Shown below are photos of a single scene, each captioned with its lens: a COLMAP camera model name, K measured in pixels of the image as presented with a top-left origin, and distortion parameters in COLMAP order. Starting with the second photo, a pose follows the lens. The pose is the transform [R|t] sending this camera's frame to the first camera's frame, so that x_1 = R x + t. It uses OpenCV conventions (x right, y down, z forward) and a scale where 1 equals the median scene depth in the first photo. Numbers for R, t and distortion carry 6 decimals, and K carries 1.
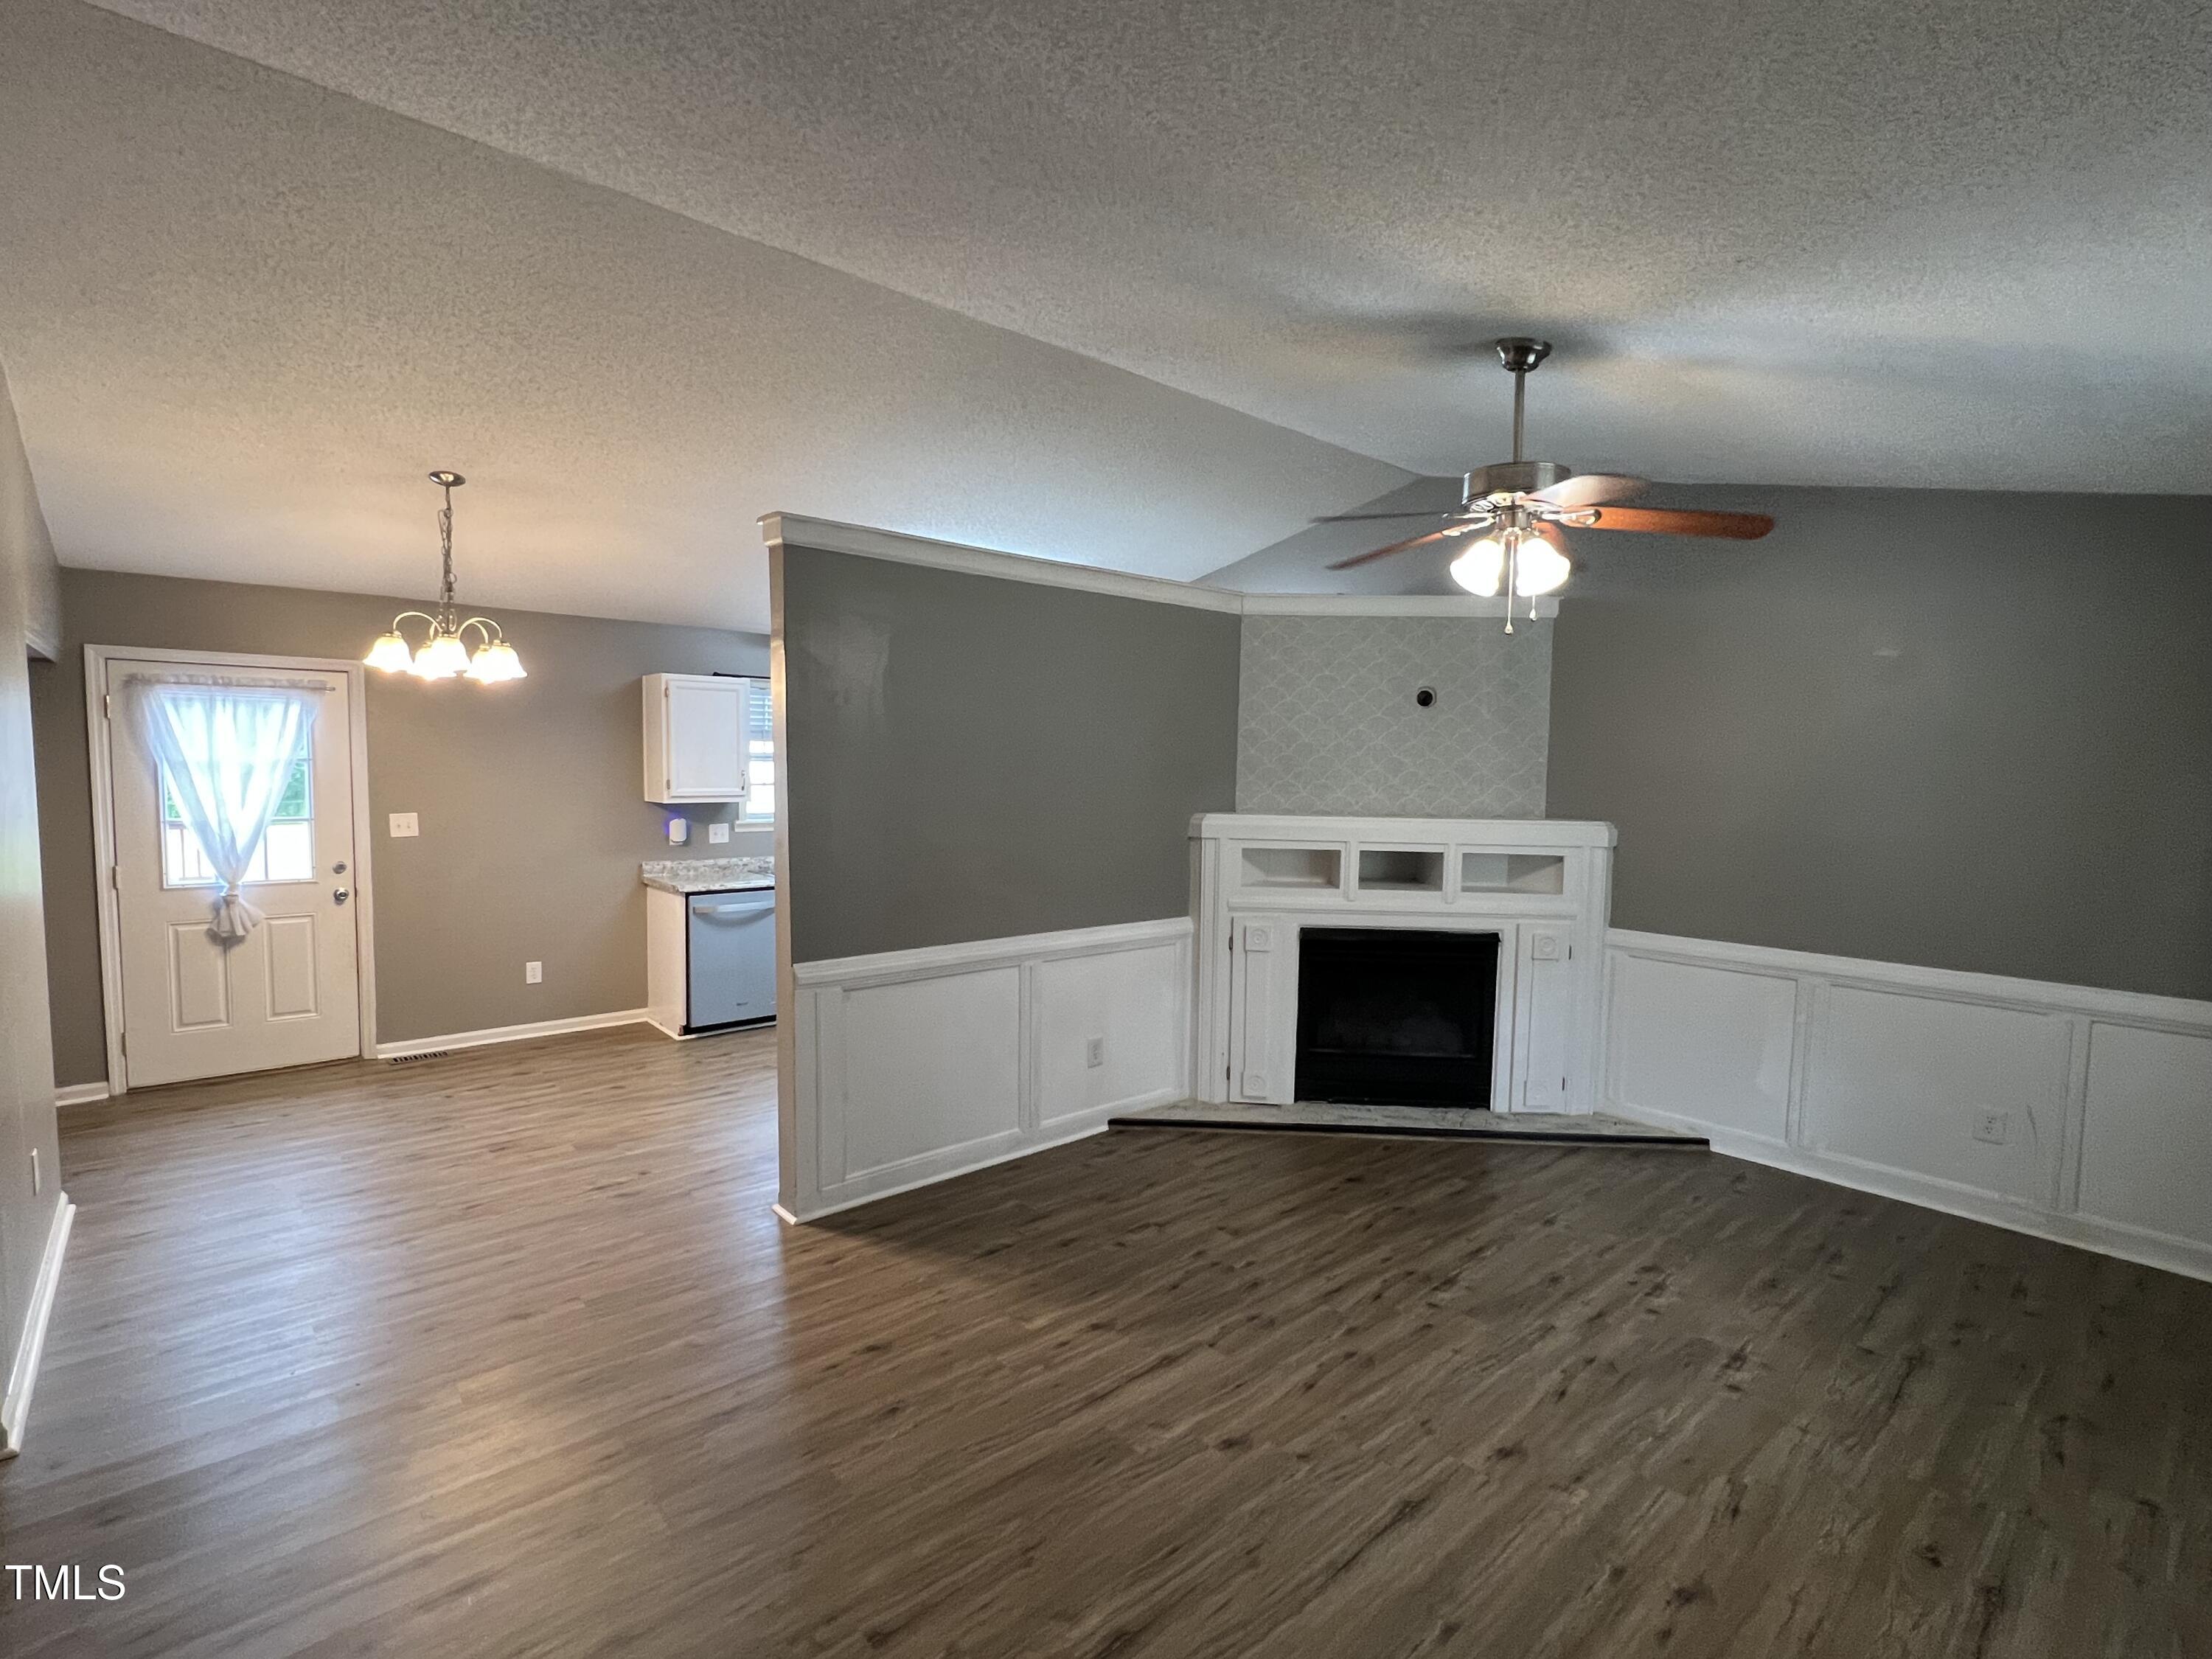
lens RADIAL K [[1035.6, 0, 1106.0], [0, 1035.6, 829.5], [0, 0, 1]] dist [-0.002510, -0.000041]
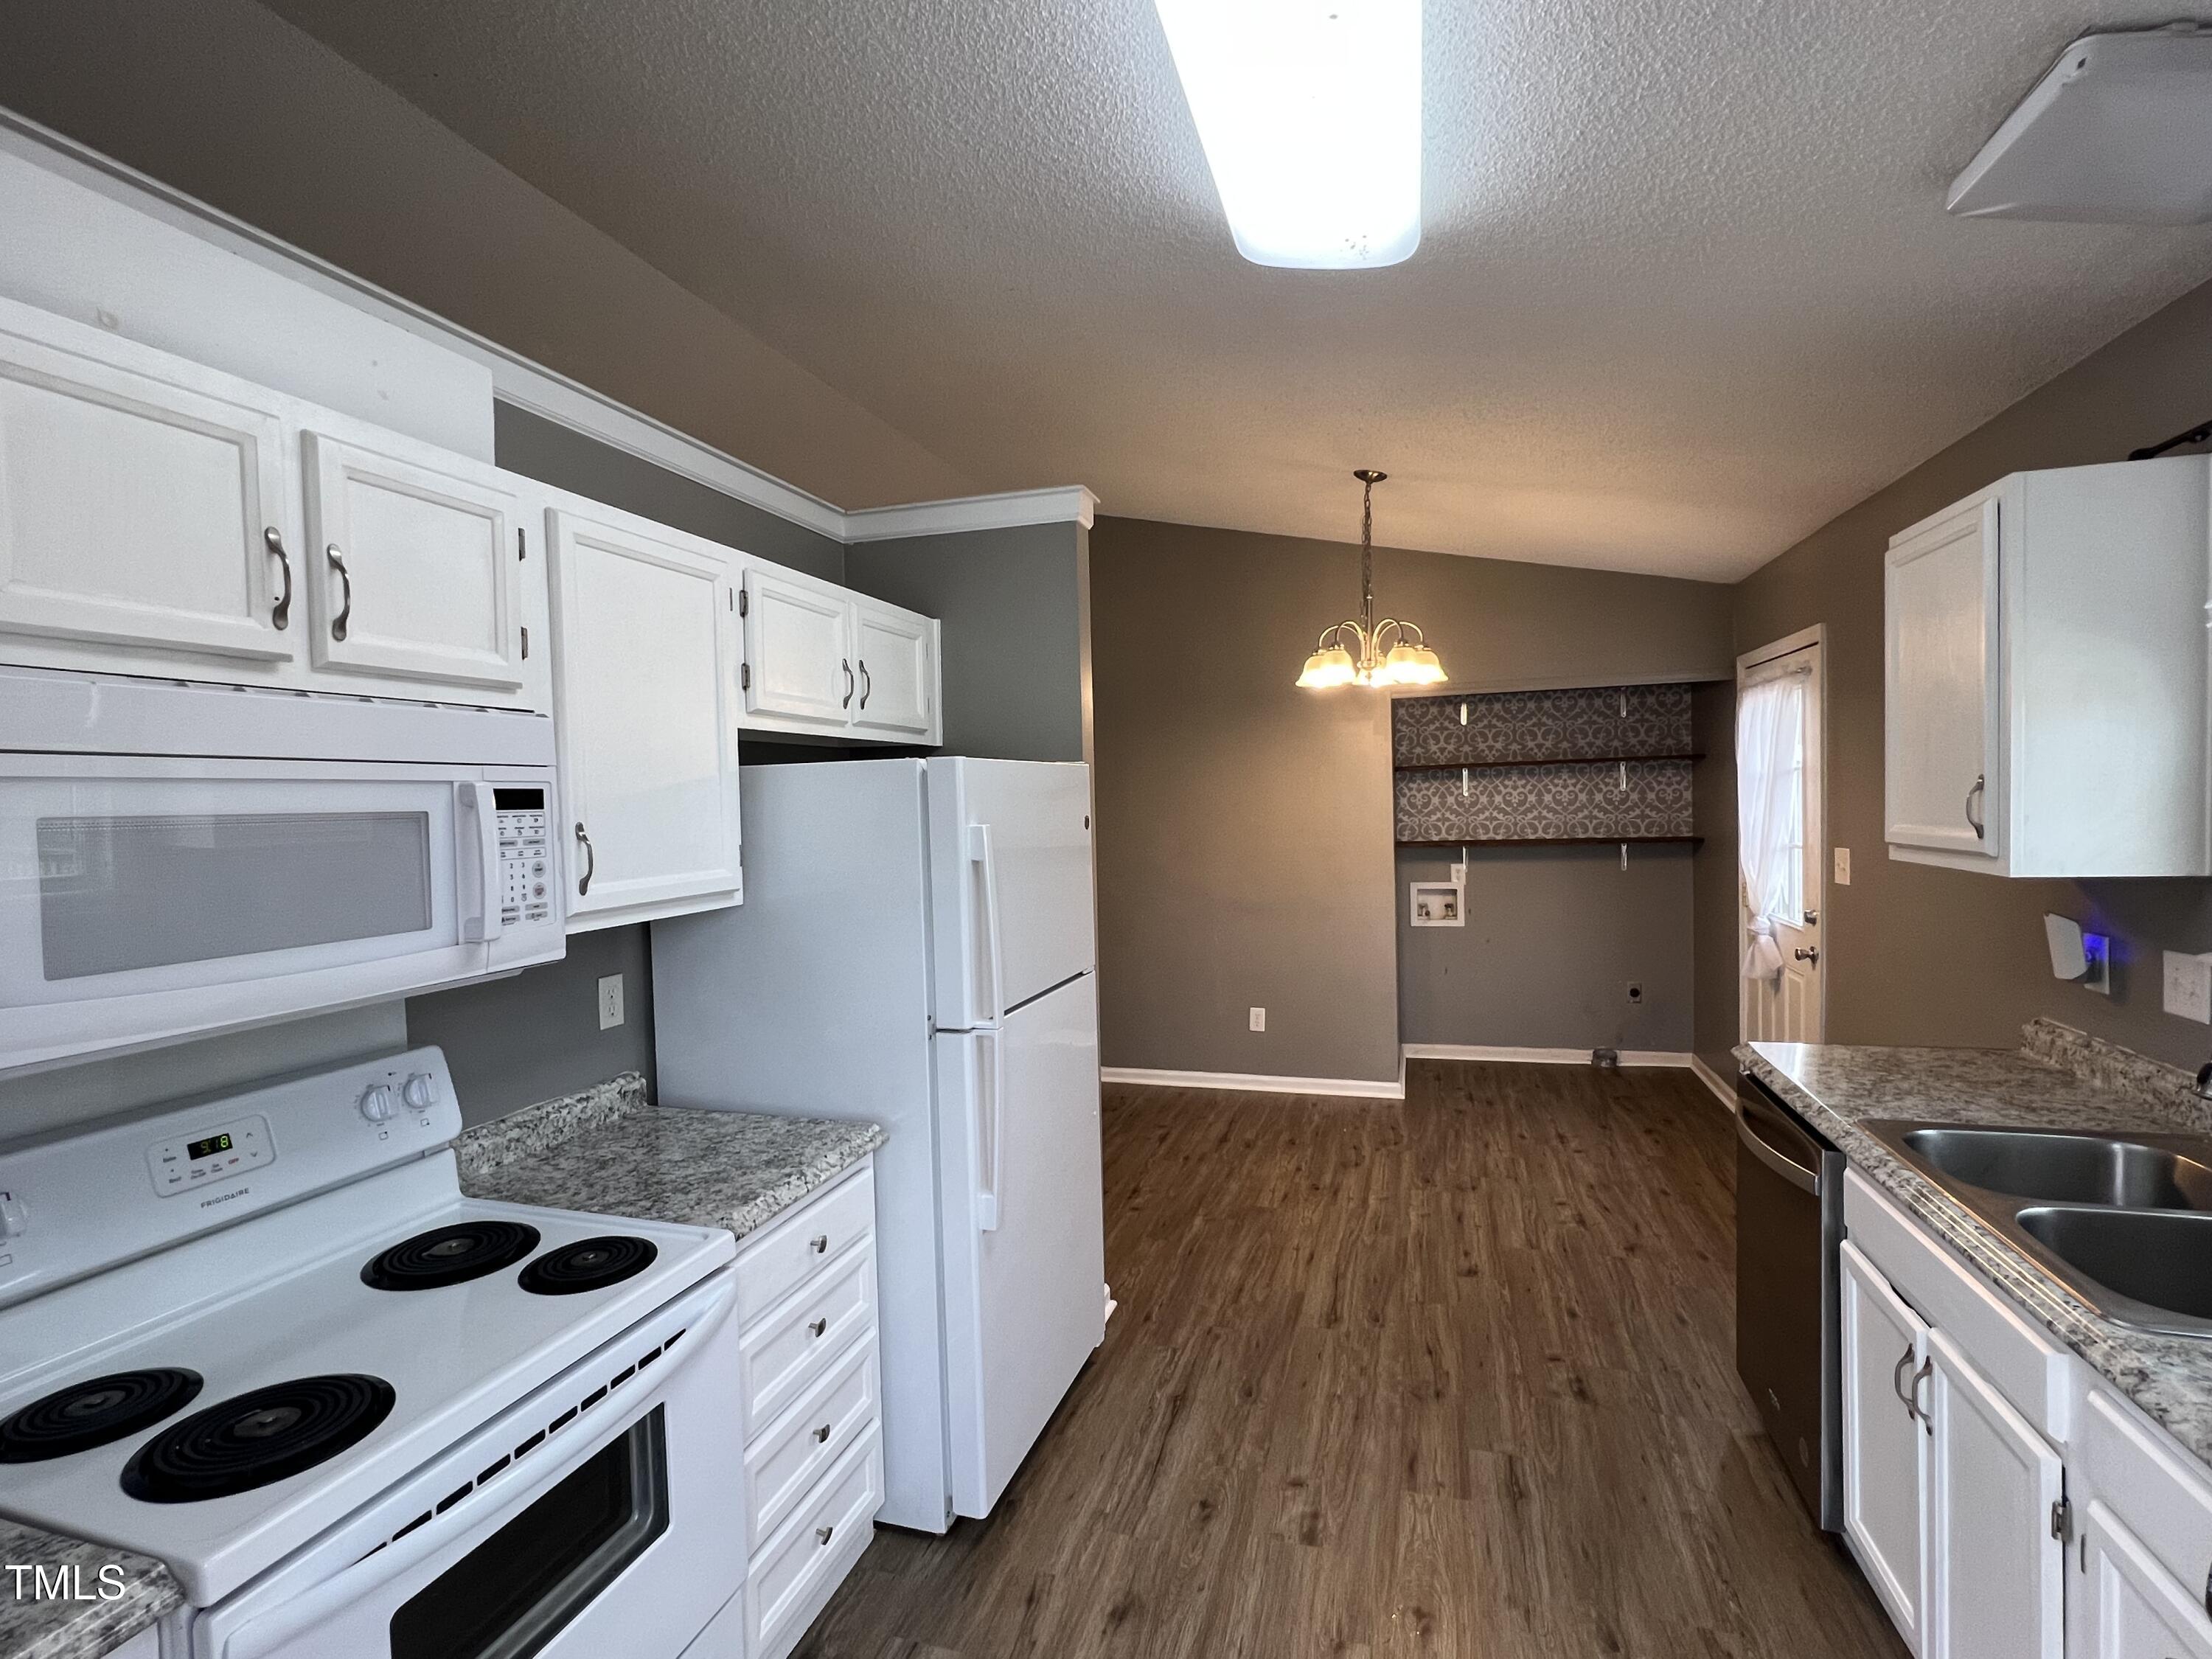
lens RADIAL K [[1035.6, 0, 1106.0], [0, 1035.6, 829.5], [0, 0, 1]] dist [-0.002510, -0.000041]
pose [[-0.858053, 0.024639, -0.512970, 0.048956], [-0.016095, 0.997068, 0.074814, -0.073537], [0.513309, 0.072451, -0.855140, 1.468482]]
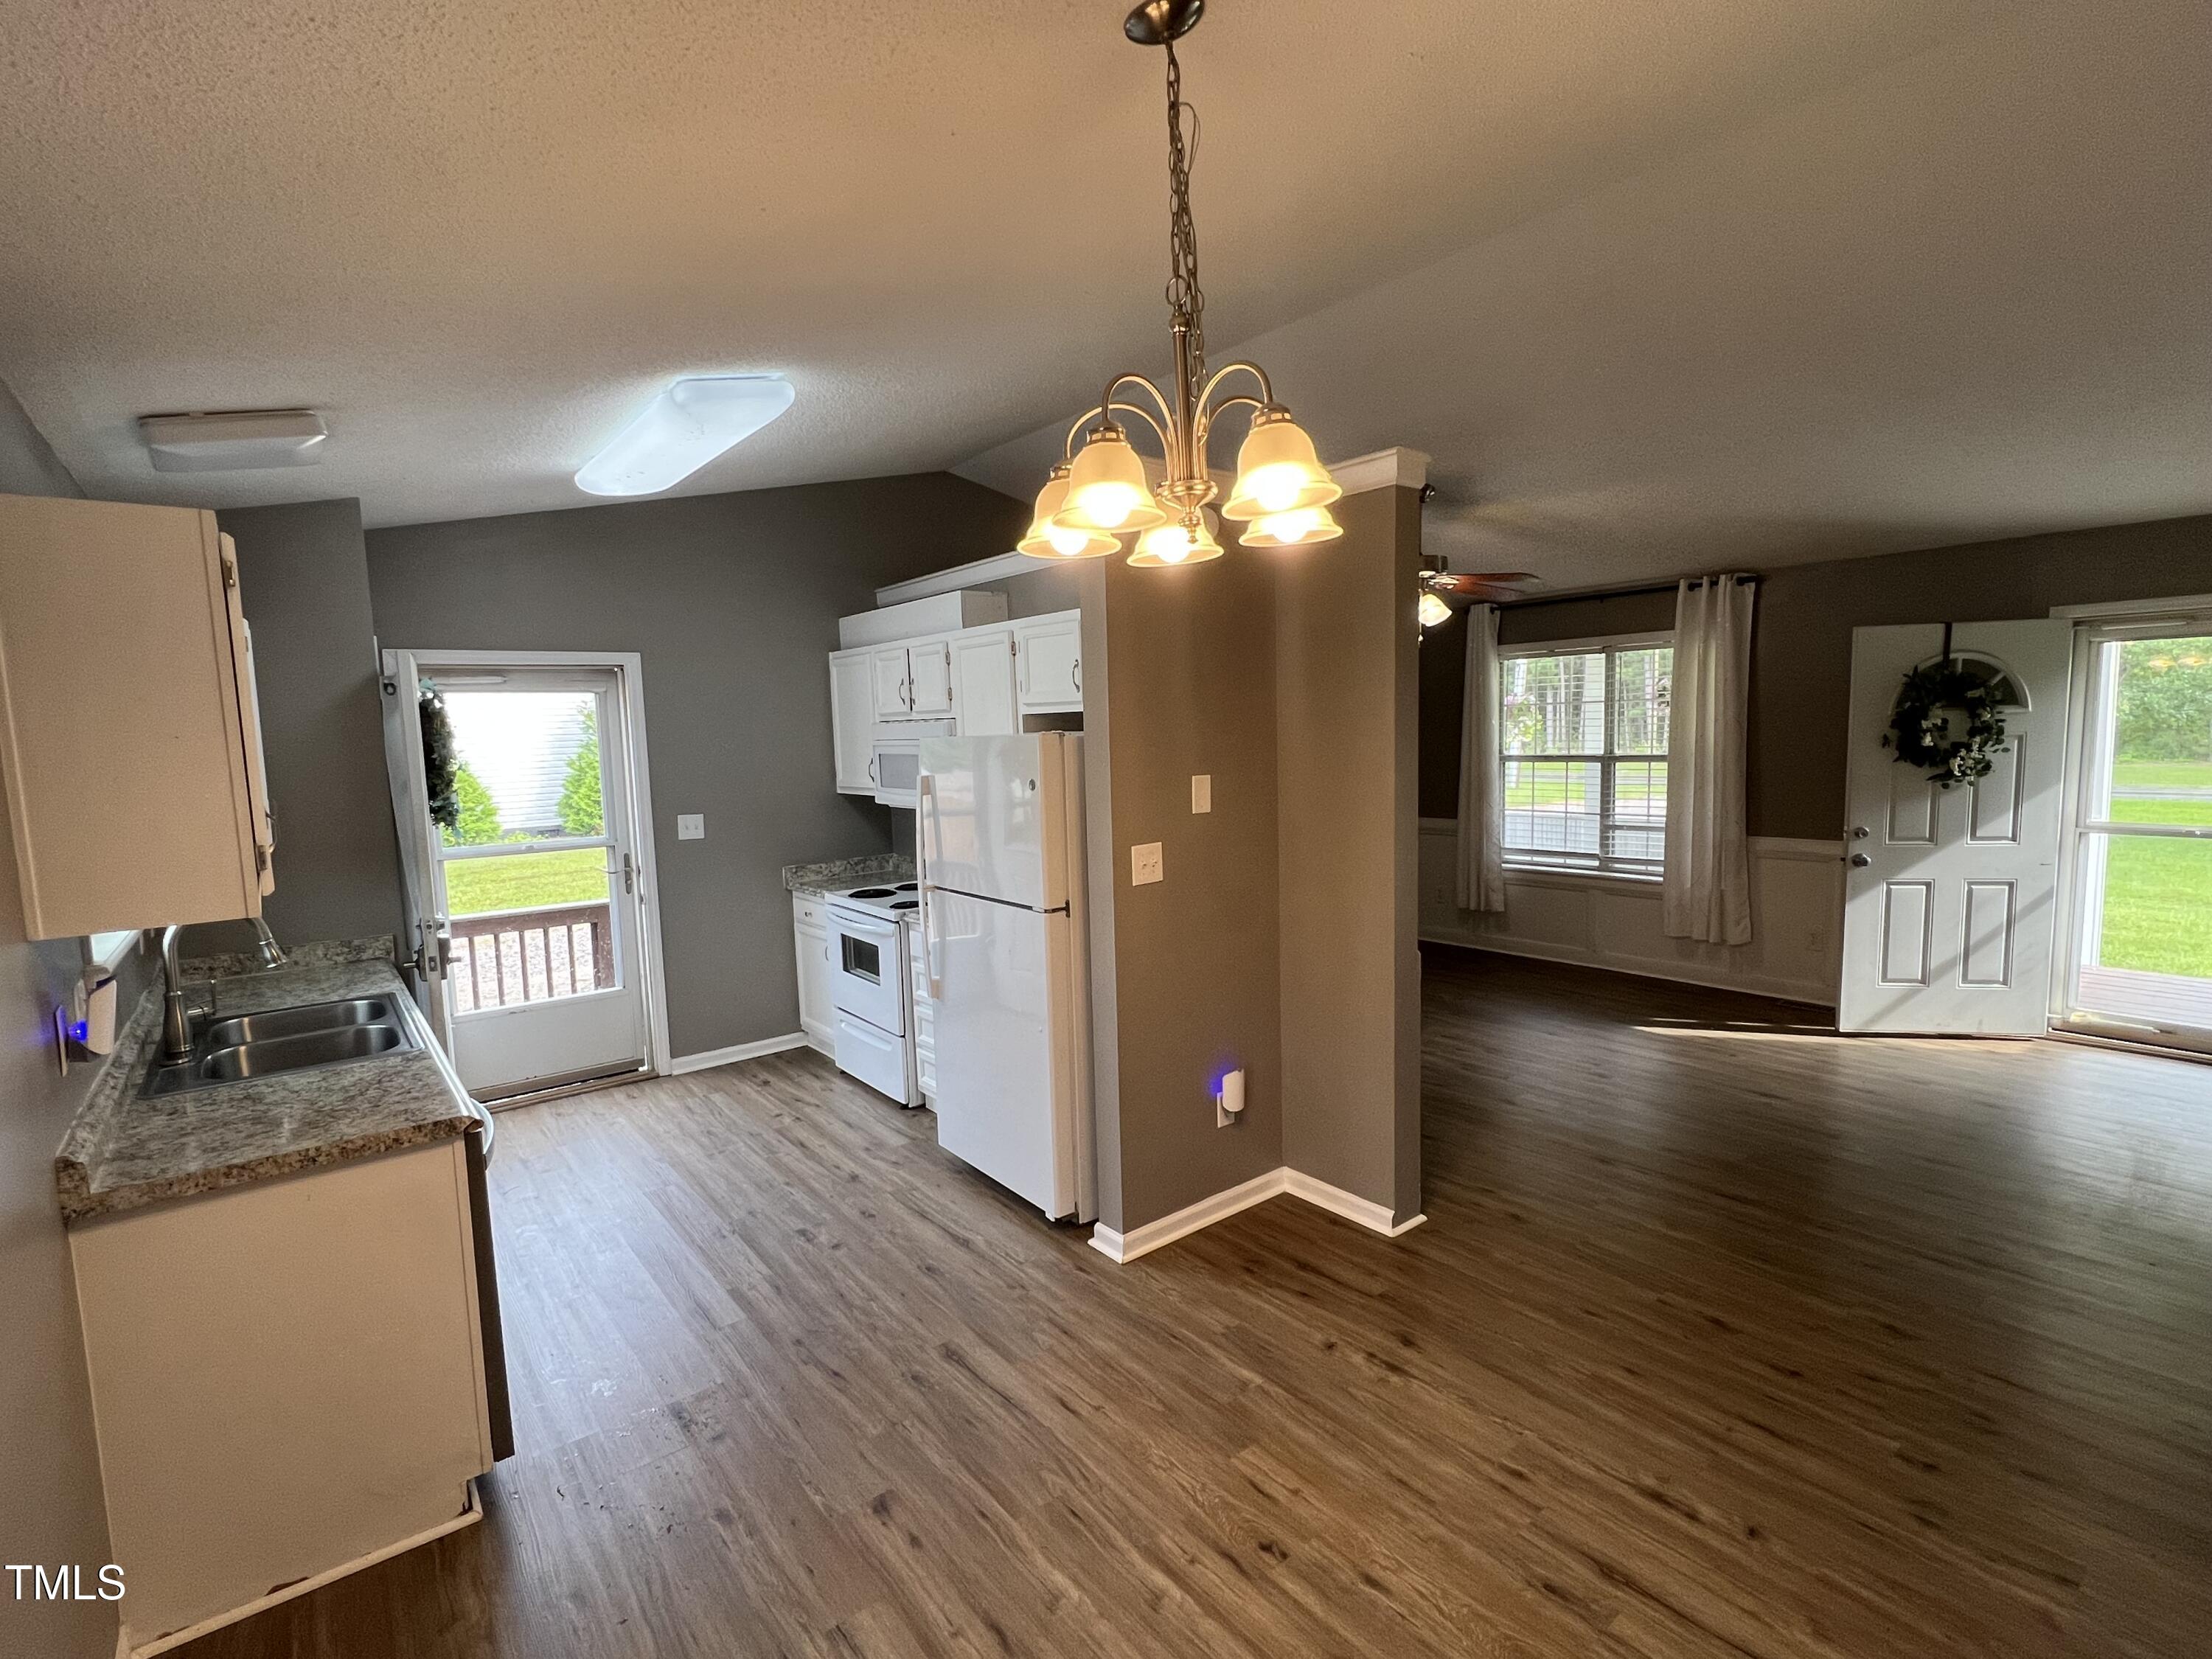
lens RADIAL K [[1035.6, 0, 1106.0], [0, 1035.6, 829.5], [0, 0, 1]] dist [-0.002510, -0.000041]
pose [[0.055380, -0.114762, 0.991848, -0.899668], [0.091292, 0.989794, 0.109427, -0.075720], [-0.994283, 0.084488, 0.065292, 0.885720]]
